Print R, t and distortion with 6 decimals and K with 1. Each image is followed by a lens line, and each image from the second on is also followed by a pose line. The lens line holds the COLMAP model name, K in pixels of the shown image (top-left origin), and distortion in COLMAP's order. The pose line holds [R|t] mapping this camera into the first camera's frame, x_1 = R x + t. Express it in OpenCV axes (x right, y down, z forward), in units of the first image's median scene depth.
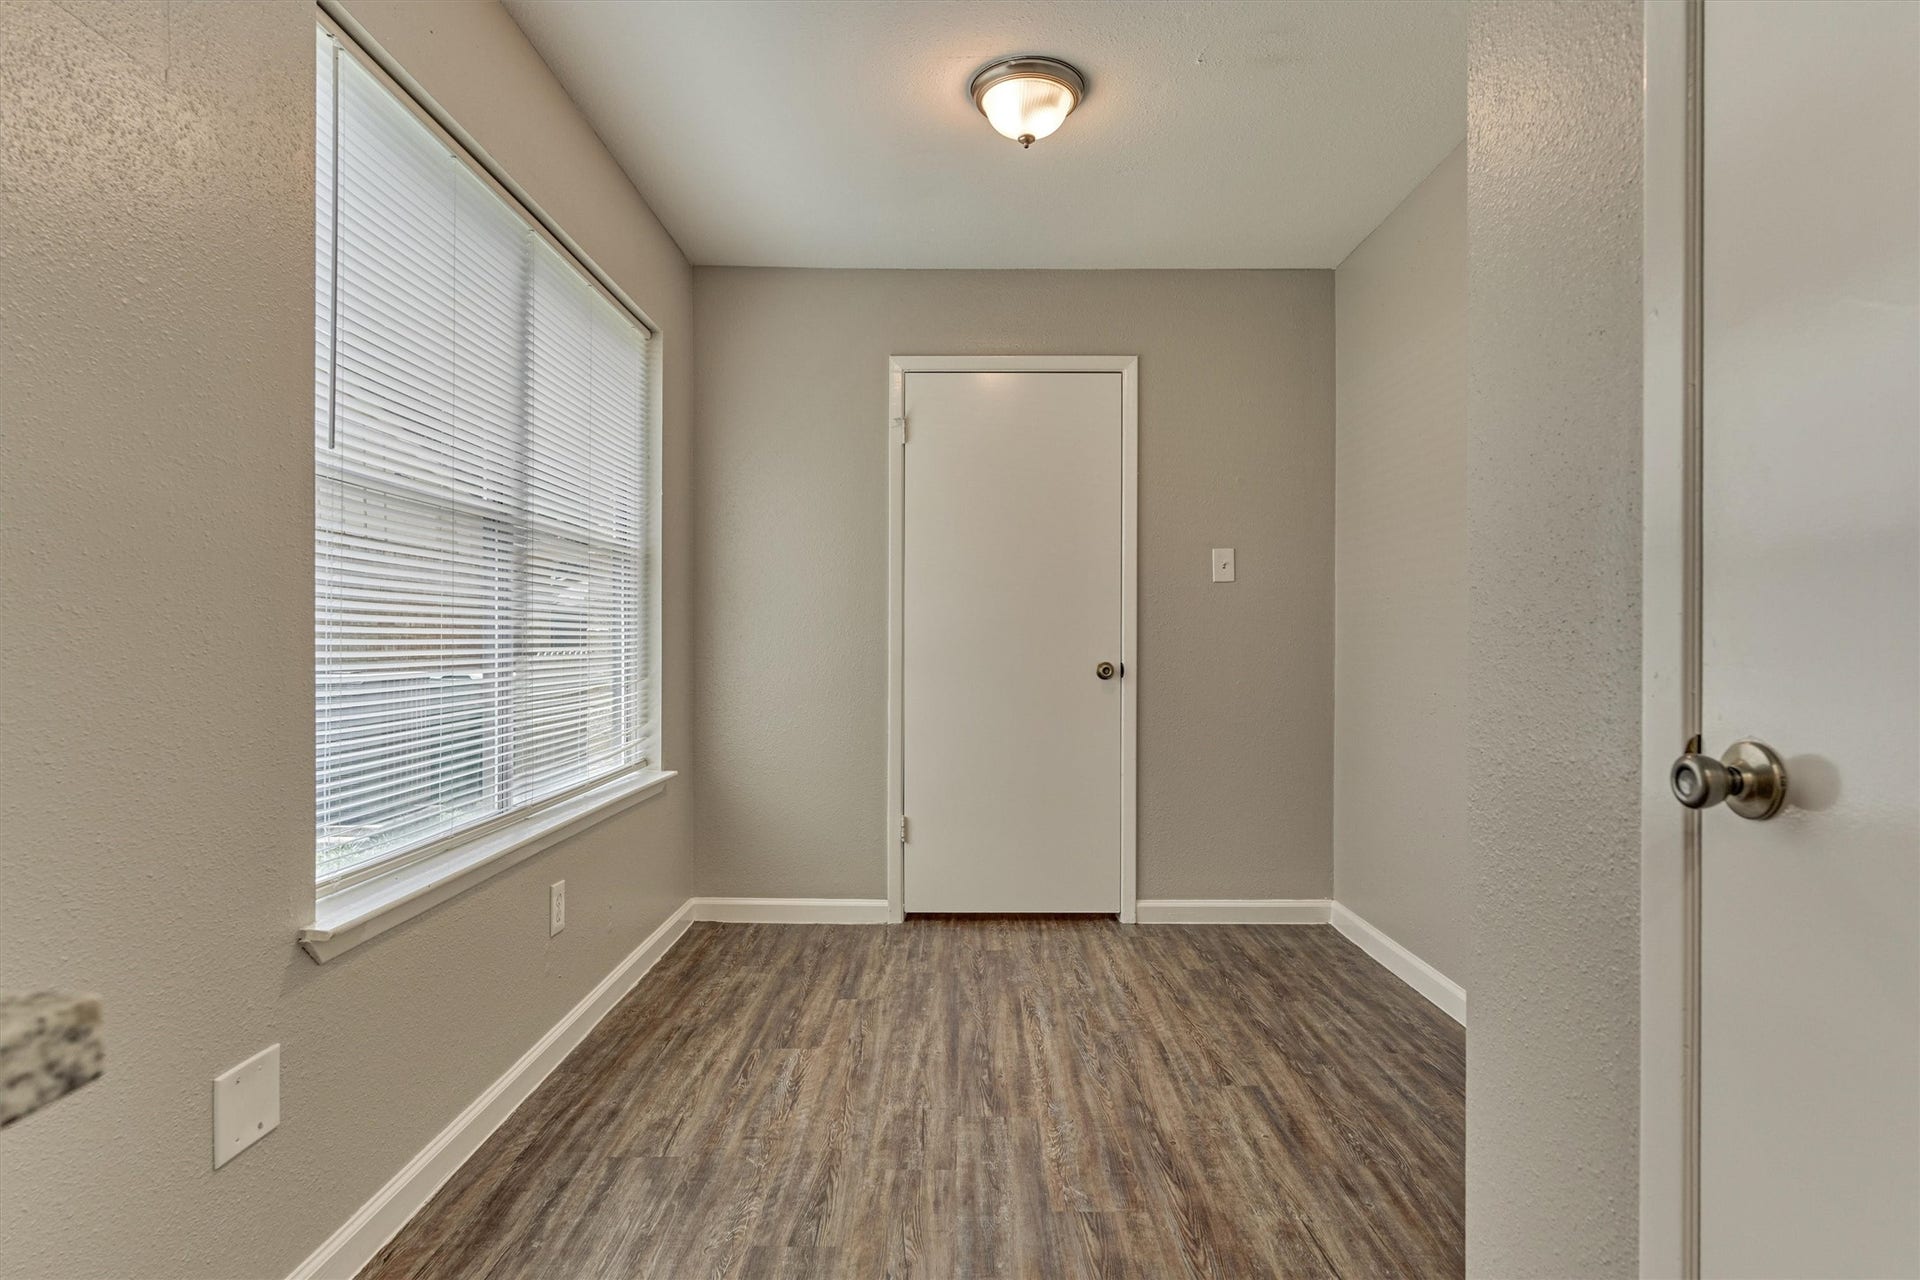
lens RADIAL K [[957.9, 0, 985.4], [0, 957.9, 638.8], [0, 0, 1]] dist [-0.001538, -0.000271]
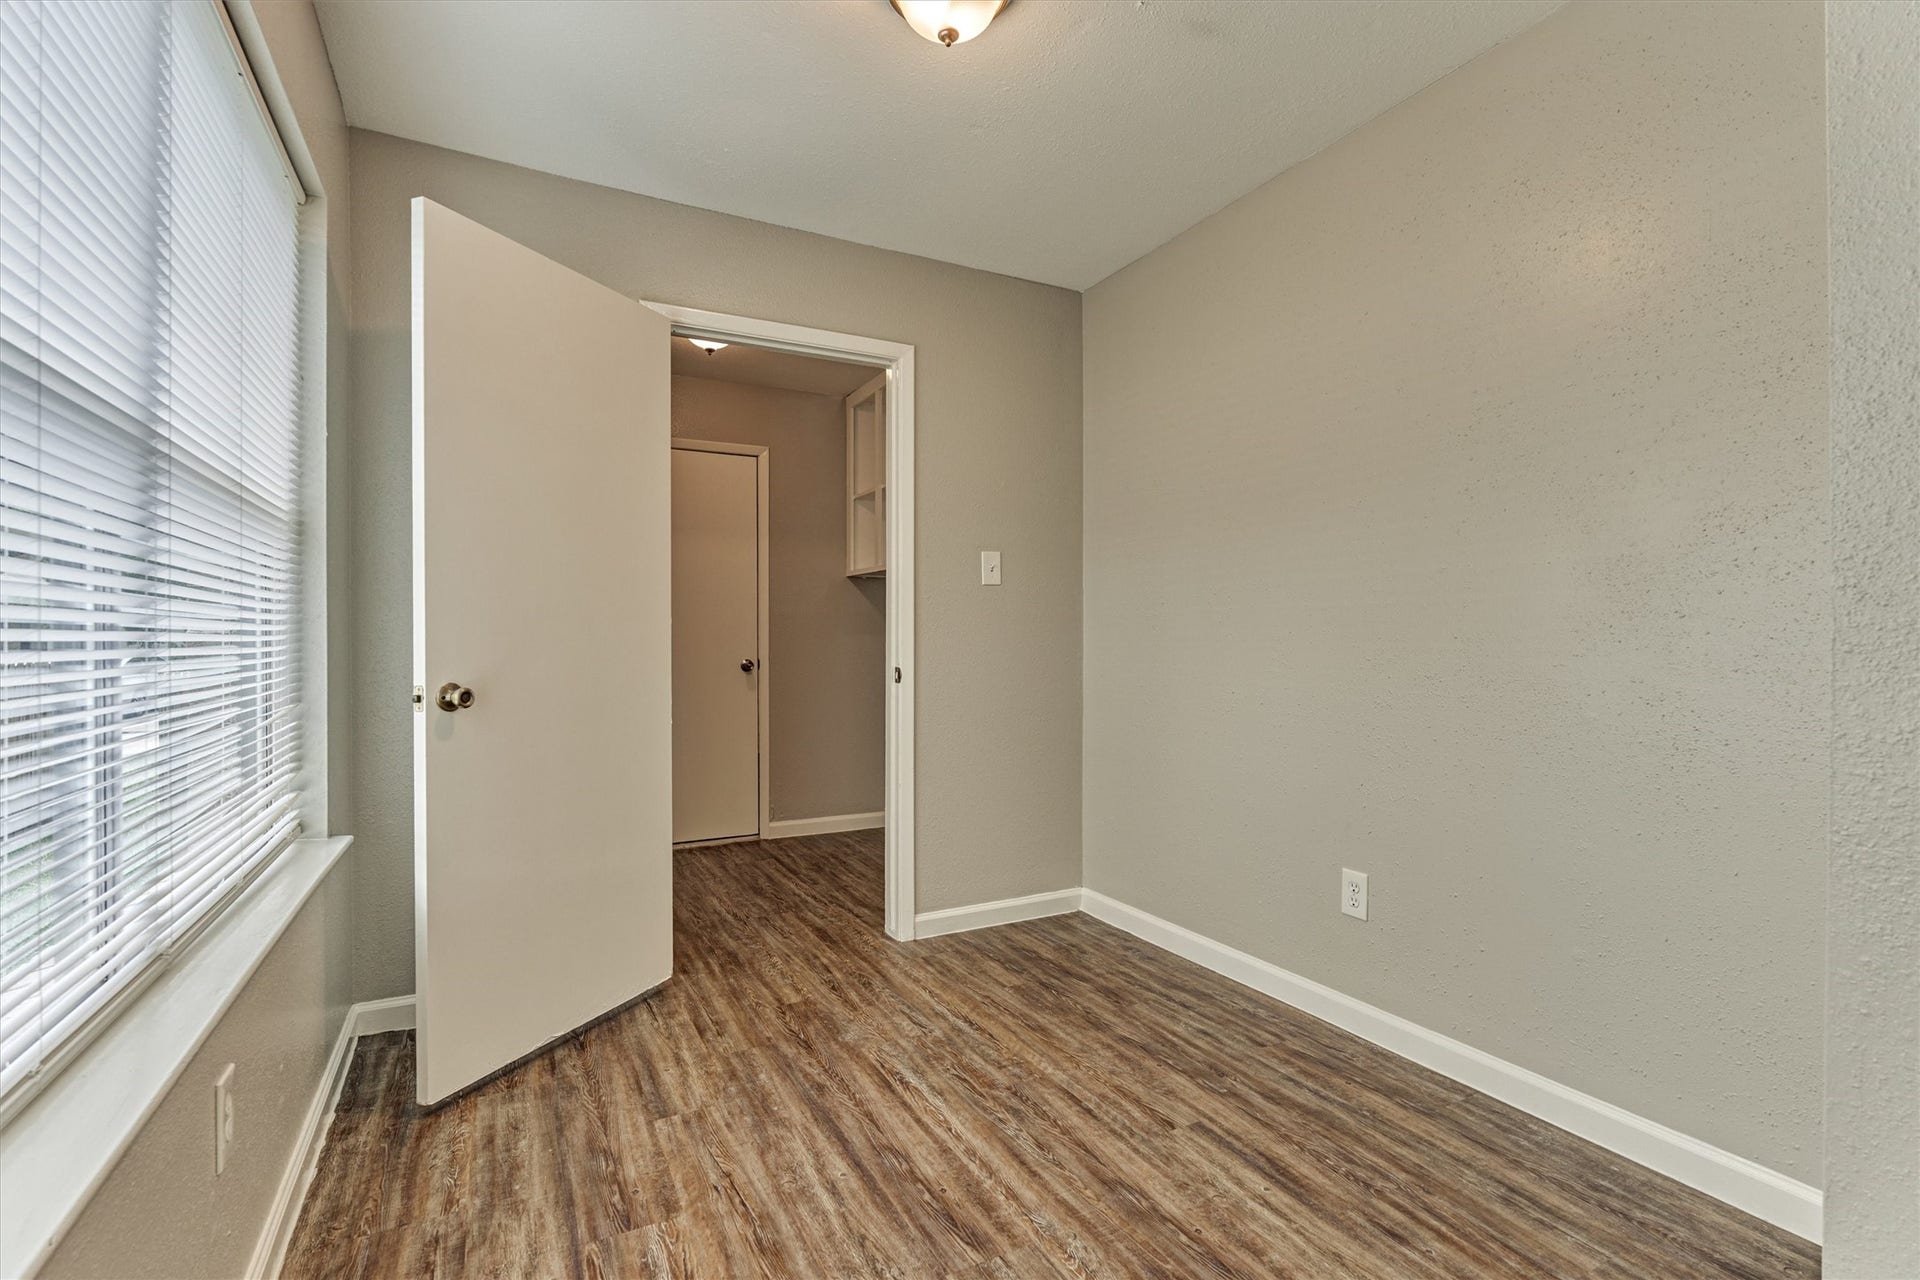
lens RADIAL K [[842.0, 0, 953.1], [0, 842.0, 641.5], [0, 0, 1]] dist [-0.002281, -0.000394]
pose [[0.894302, -0.003727, 0.447449, -0.238887], [0.002840, 0.999992, 0.002654, -0.003543], [-0.447456, -0.001103, 0.894305, 0.301837]]
